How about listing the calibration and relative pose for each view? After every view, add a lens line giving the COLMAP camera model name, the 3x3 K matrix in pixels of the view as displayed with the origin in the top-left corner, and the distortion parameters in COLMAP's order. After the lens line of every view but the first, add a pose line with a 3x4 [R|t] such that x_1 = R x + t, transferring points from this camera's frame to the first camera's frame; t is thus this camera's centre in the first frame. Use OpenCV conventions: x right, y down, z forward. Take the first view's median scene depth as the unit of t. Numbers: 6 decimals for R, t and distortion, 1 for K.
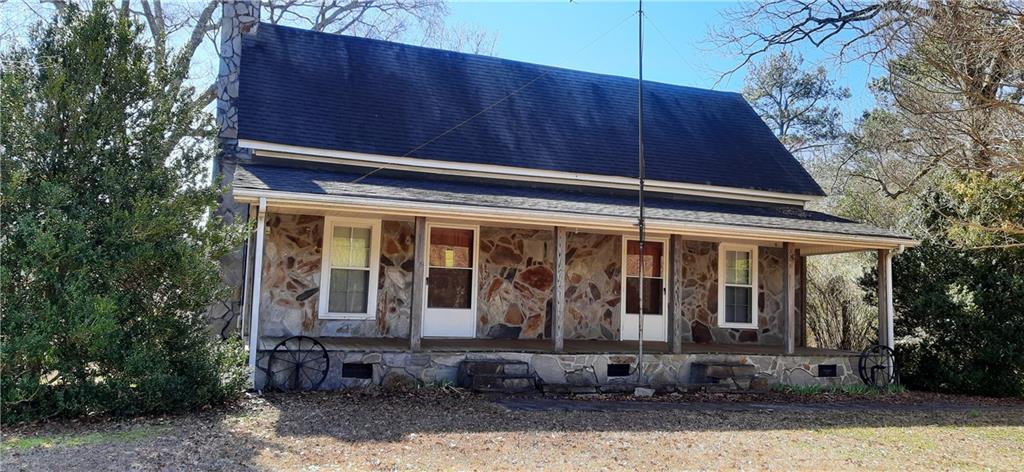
lens RADIAL K [[747.3, 0, 512.0], [0, 747.3, 236.0], [0, 0, 1]] dist [0.005999, -0.067504]
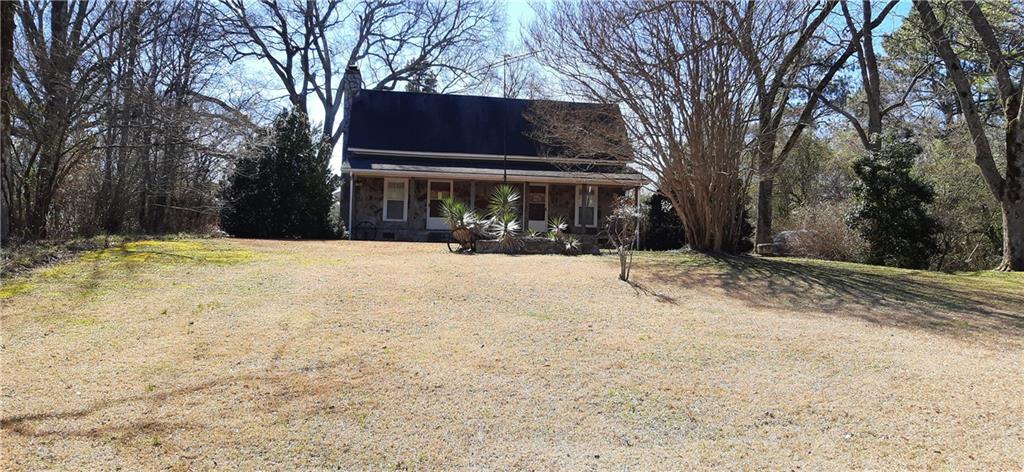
lens RADIAL K [[747.3, 0, 512.0], [0, 747.3, 236.0], [0, 0, 1]] dist [0.005999, -0.067504]
pose [[0.974742, -0.013343, -0.222934, 0.637427], [0.023416, 0.998818, 0.042602, 0.062759], [0.222102, -0.046746, 0.973902, -1.162856]]
